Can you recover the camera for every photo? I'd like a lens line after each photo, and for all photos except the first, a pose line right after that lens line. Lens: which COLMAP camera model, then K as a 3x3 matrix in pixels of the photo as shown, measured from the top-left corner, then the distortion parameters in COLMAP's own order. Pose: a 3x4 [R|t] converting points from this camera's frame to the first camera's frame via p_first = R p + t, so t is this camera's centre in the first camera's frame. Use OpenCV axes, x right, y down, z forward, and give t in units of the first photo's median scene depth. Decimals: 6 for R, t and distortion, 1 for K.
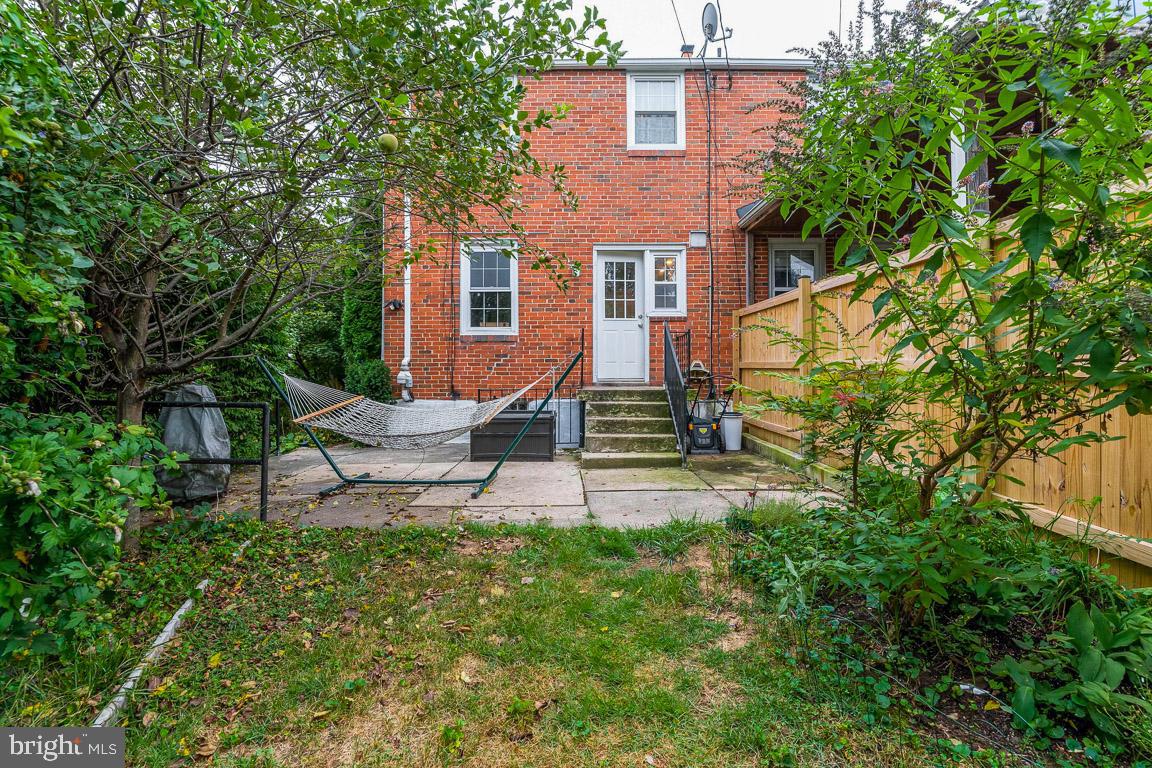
lens RADIAL K [[496.6, 0, 561.7], [0, 496.6, 363.5], [0, 0, 1]] dist [-0.010849, 0.000533]
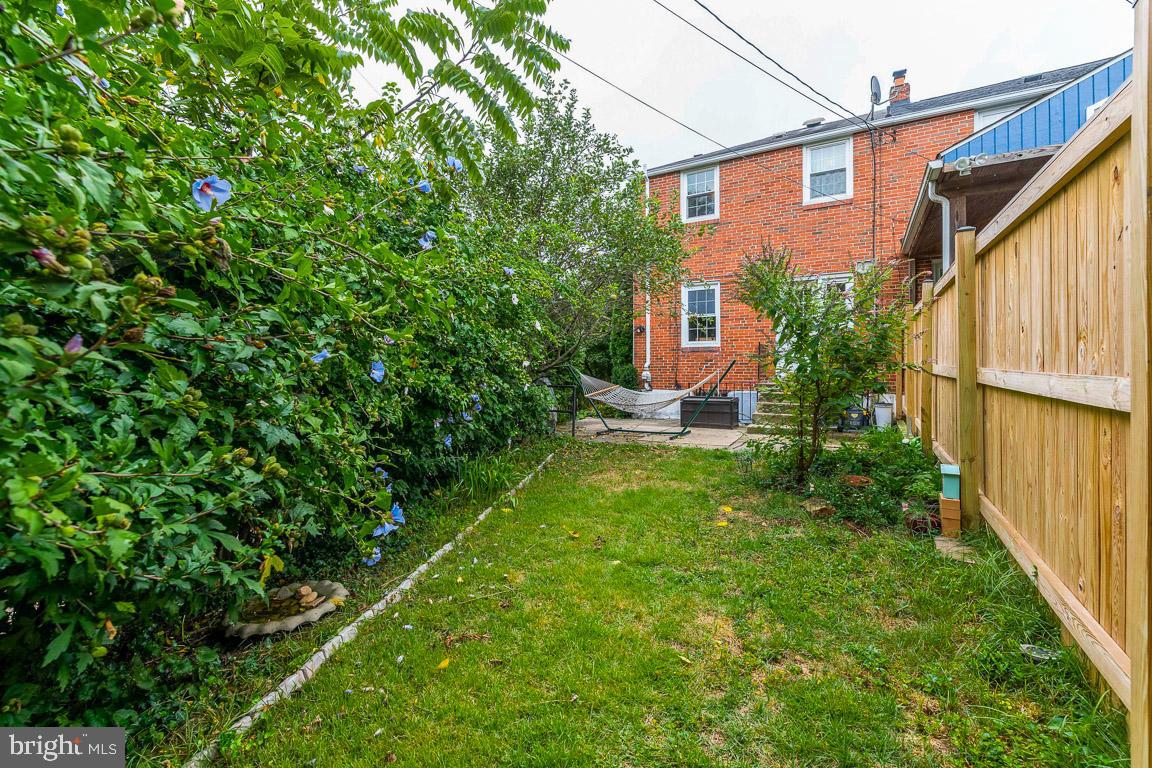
lens RADIAL K [[496.6, 0, 574.6], [0, 496.6, 374.4], [0, 0, 1]] dist [-0.010849, 0.000533]
pose [[0.874076, 0.002467, -0.485783, 0.243733], [0.010669, 0.999648, 0.024273, -0.014287], [0.485672, -0.026399, 0.873742, -0.476094]]
